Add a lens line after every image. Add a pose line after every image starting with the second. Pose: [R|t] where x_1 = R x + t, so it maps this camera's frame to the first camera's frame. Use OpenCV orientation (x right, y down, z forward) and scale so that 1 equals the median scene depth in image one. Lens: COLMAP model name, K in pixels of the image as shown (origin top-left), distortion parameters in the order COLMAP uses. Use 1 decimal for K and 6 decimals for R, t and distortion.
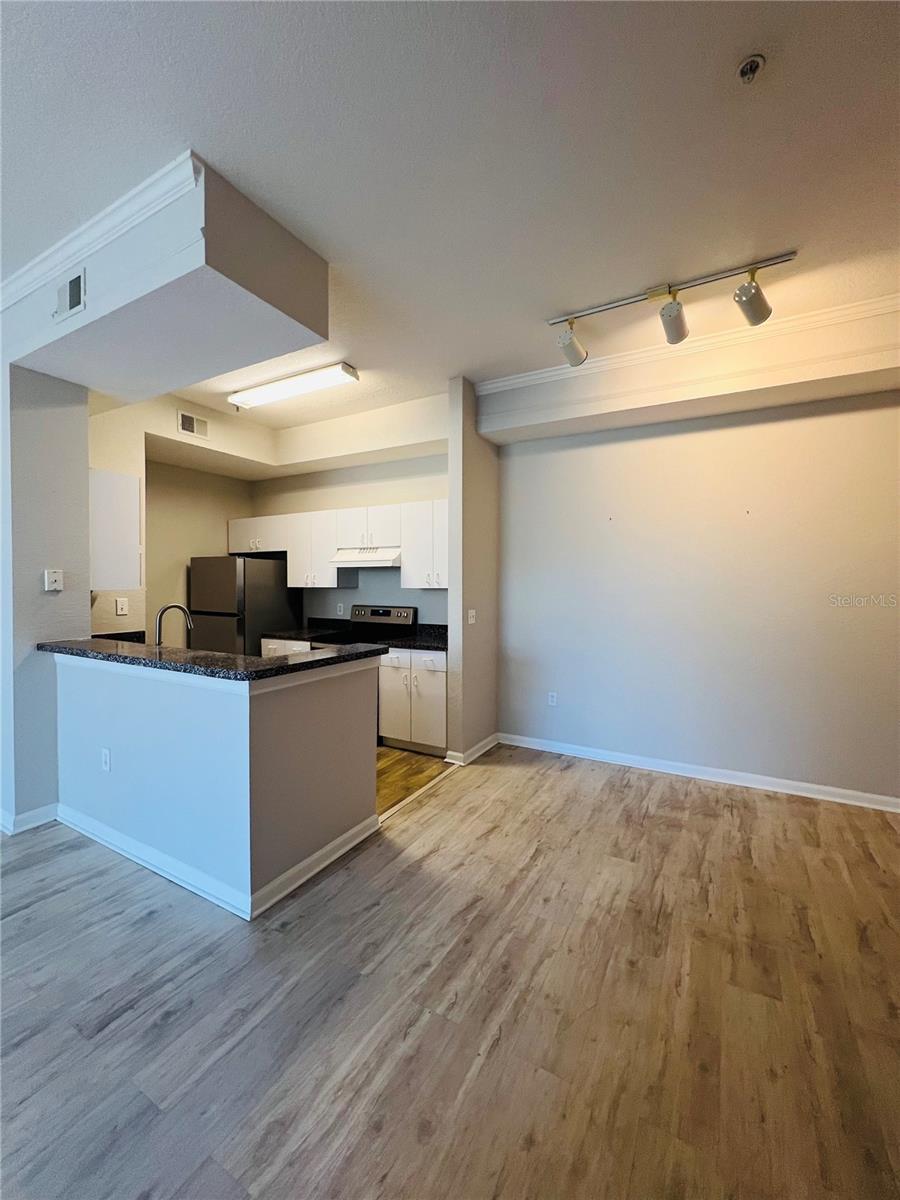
lens RADIAL K [[482.8, 0, 450.0], [0, 482.8, 600.0], [0, 0, 1]] dist [0.000563, 0.000215]
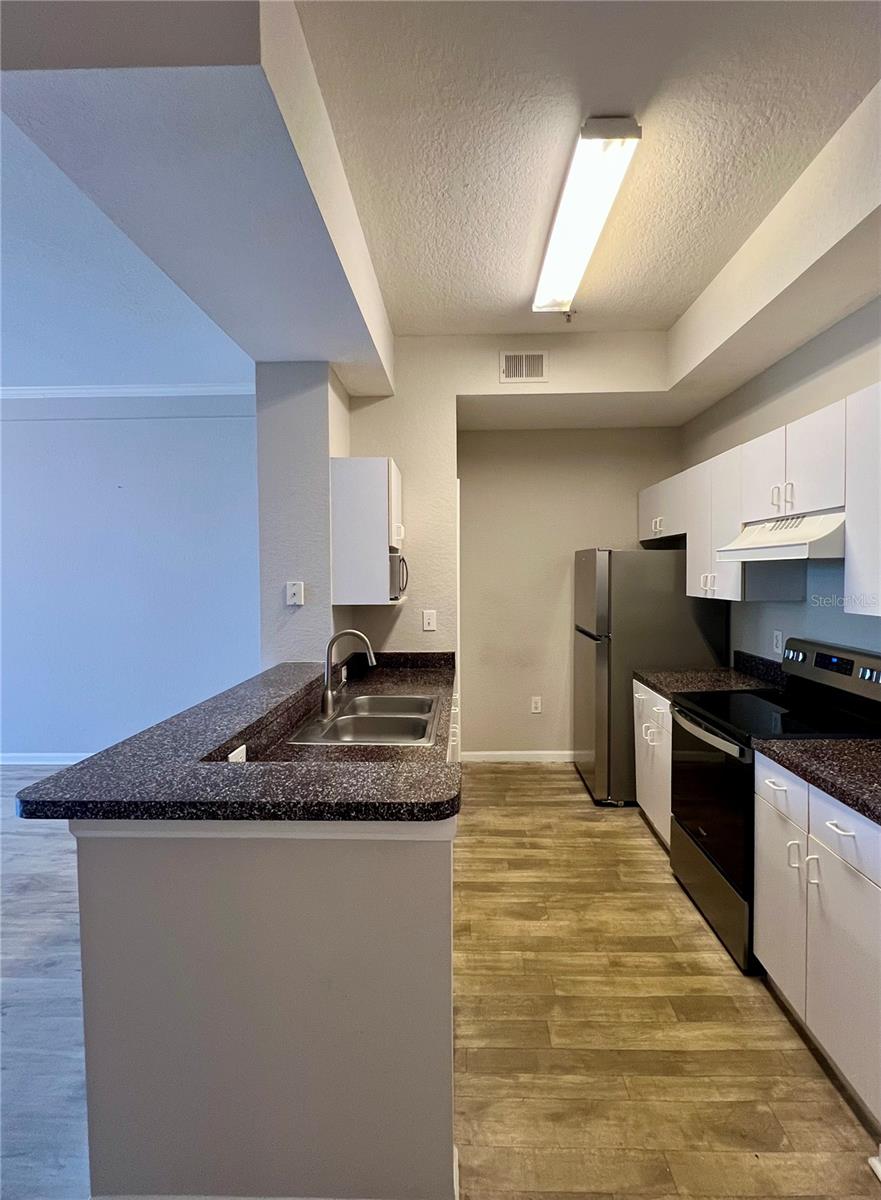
lens RADIAL K [[578.9, 0, 440.5], [0, 578.9, 600.0], [0, 0, 1]] dist [0.000717, 0.001370]
pose [[0.471531, 0.032149, -0.881263, 0.204725], [-0.015589, 0.999483, 0.028121, -0.055196], [0.881712, 0.000479, 0.471788, 0.625926]]
